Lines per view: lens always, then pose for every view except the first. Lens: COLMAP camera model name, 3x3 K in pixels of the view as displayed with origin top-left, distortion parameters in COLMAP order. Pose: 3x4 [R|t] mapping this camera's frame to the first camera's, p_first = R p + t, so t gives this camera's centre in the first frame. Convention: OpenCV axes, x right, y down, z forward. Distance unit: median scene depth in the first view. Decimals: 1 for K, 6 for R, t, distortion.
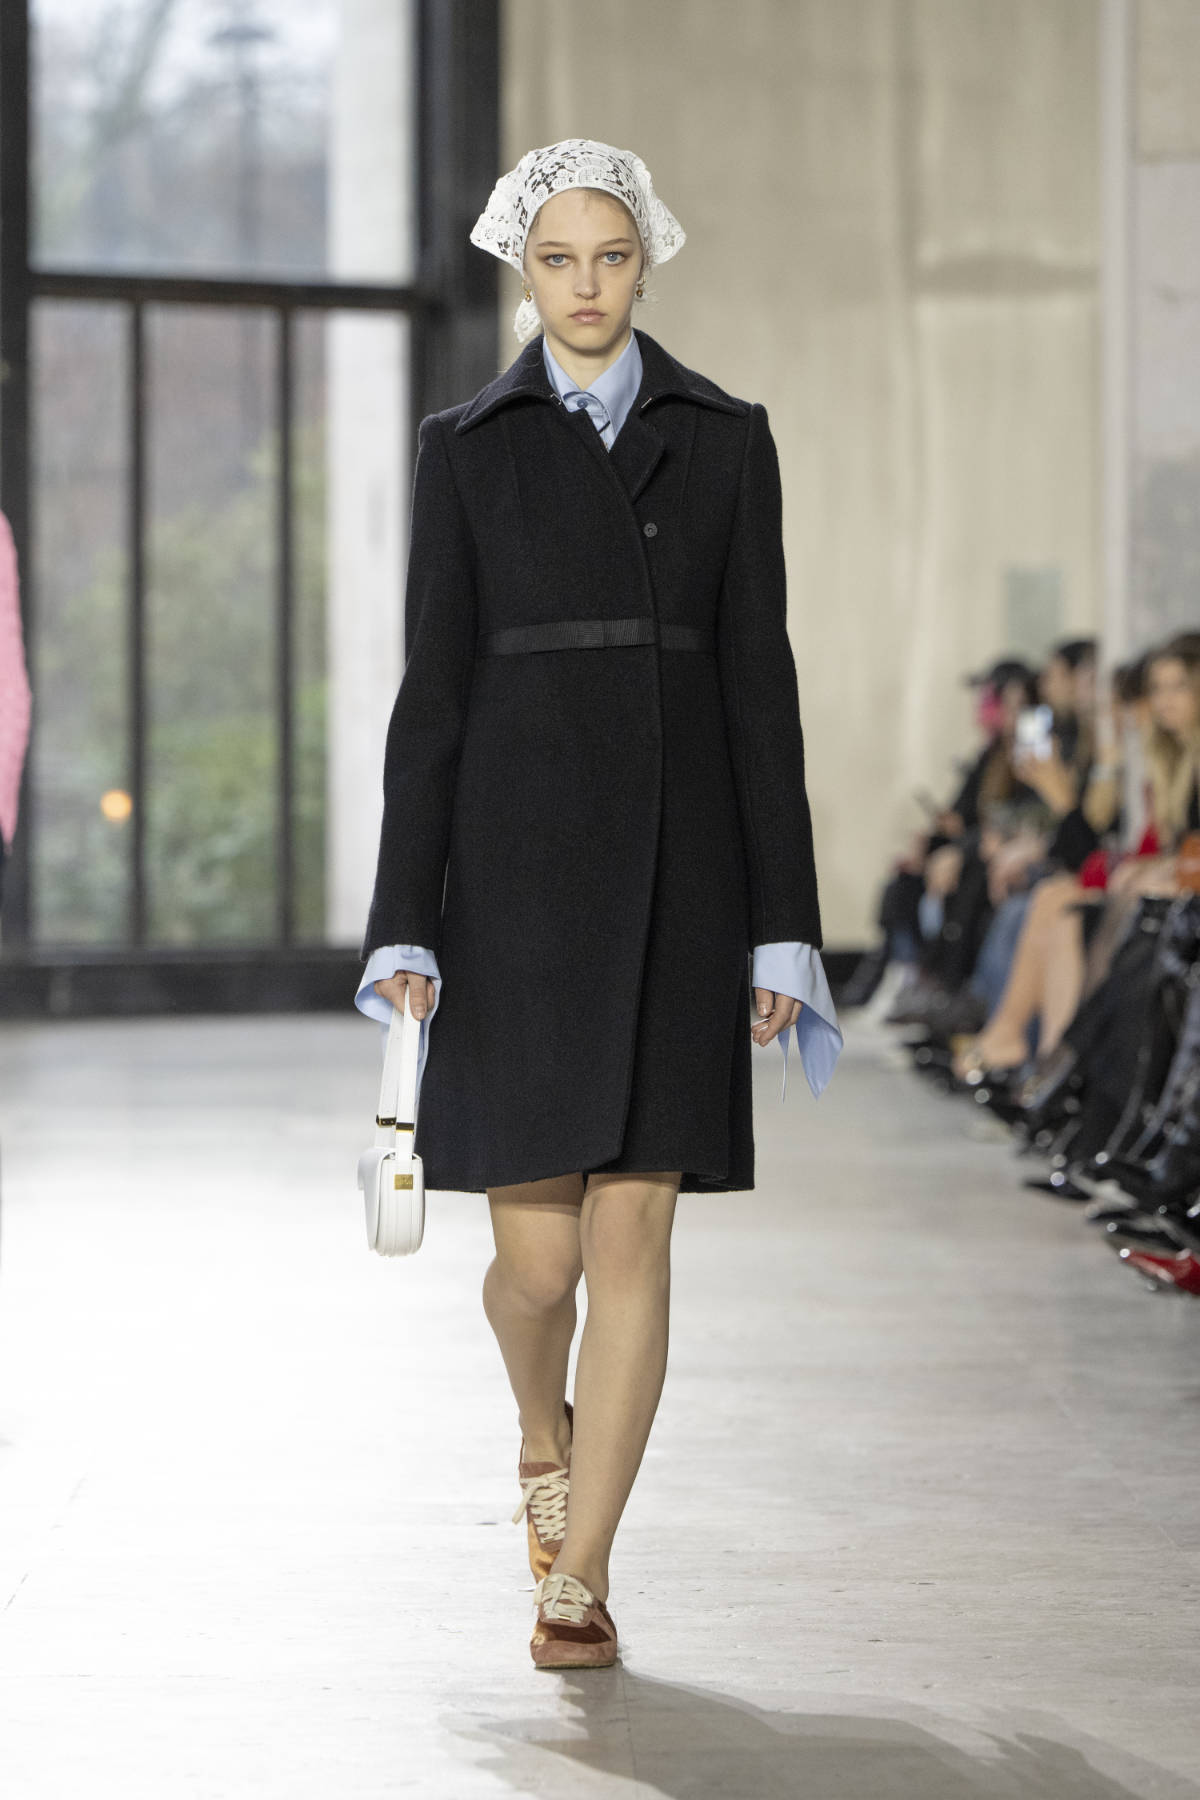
lens RADIAL K [[10178.3, 0, 615.0], [0, 10178.3, 933.6], [0, 0, 1]] dist [-0.958660, 0.000000]
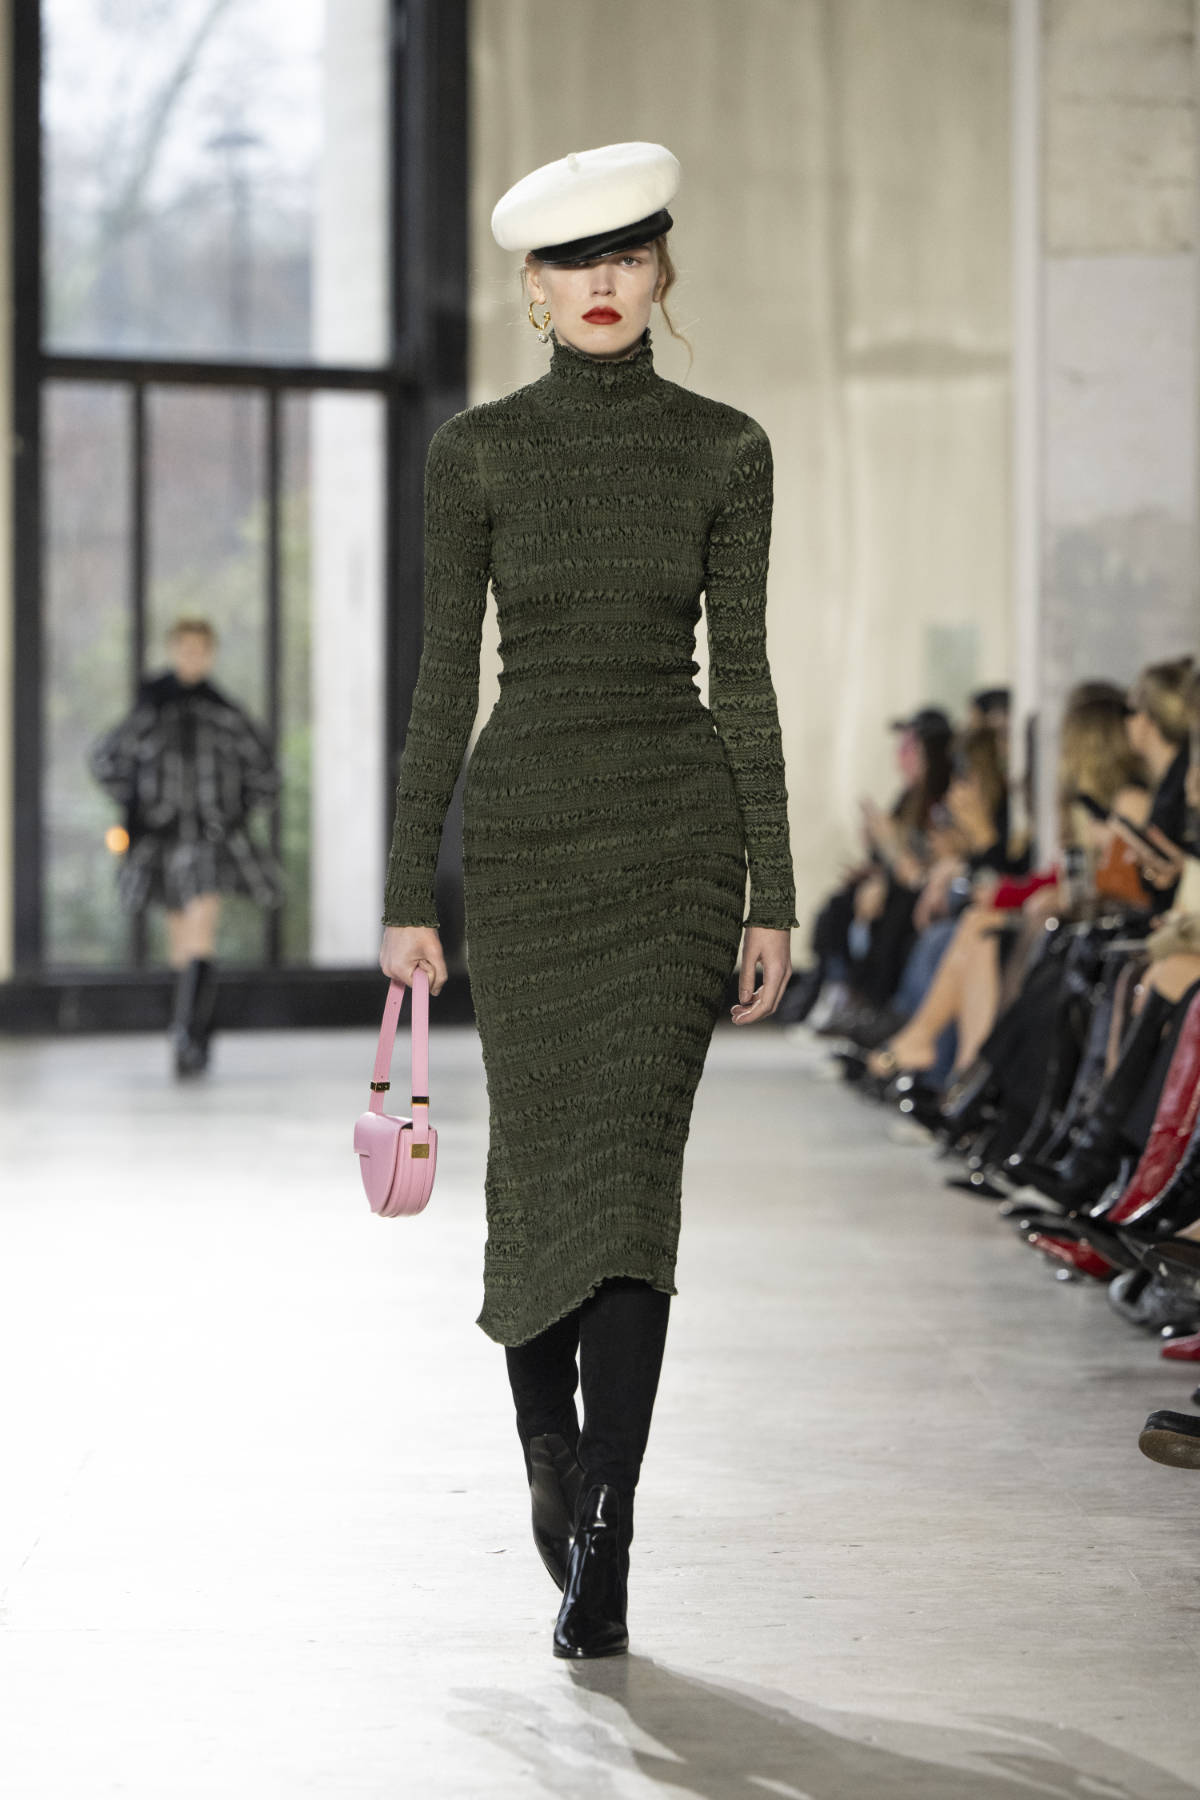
lens RADIAL K [[10295.7, 0, 529.8], [0, 10295.7, 885.6], [0, 0, 1]] dist [-1.123427, 0.000000]
pose [[0.999997, -0.000373, -0.002608, -0.001781], [0.000368, 0.999998, -0.001917, -0.005553], [0.002609, 0.001916, 0.999995, -0.114785]]
